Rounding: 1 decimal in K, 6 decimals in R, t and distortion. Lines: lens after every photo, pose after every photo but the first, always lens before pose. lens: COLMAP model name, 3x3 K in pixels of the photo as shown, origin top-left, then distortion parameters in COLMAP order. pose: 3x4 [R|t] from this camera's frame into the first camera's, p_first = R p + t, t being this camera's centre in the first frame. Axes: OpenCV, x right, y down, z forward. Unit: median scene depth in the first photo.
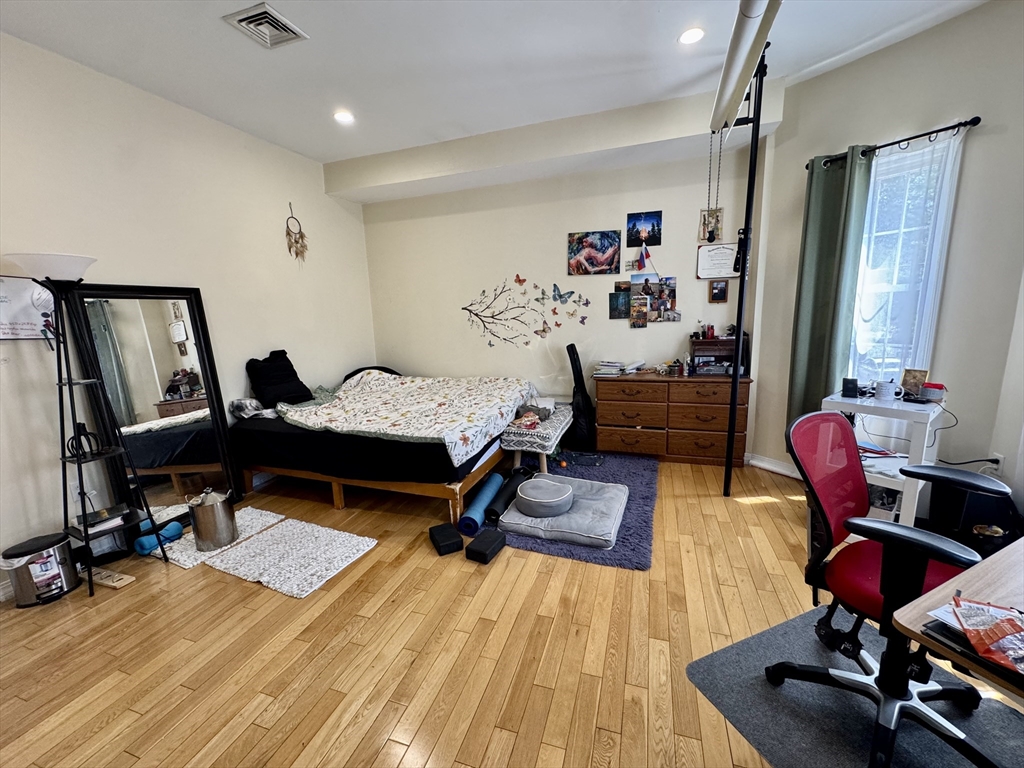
lens RADIAL K [[409.4, 0, 509.4], [0, 409.4, 387.8], [0, 0, 1]] dist [-0.001885, 0.000682]
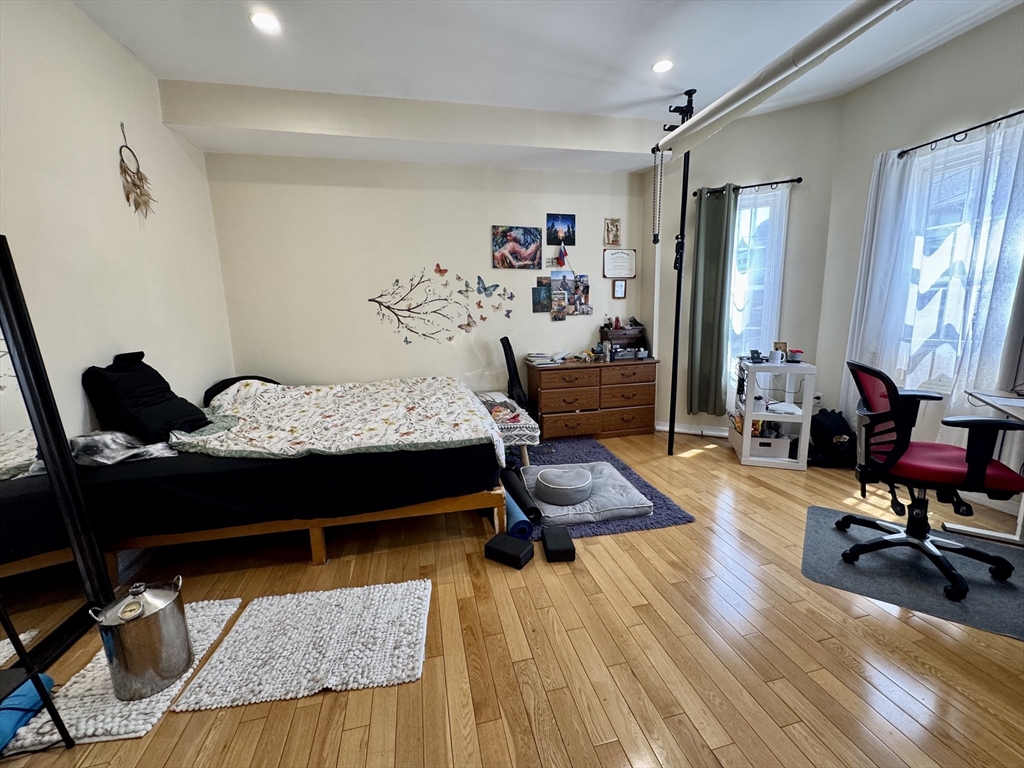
lens RADIAL K [[409.4, 0, 509.8], [0, 409.4, 388.5], [0, 0, 1]] dist [-0.001885, 0.000682]
pose [[0.850570, -0.083293, 0.519223, -0.444281], [0.094299, 0.995530, 0.005224, 0.016145], [-0.517337, 0.044519, 0.854623, 0.184724]]
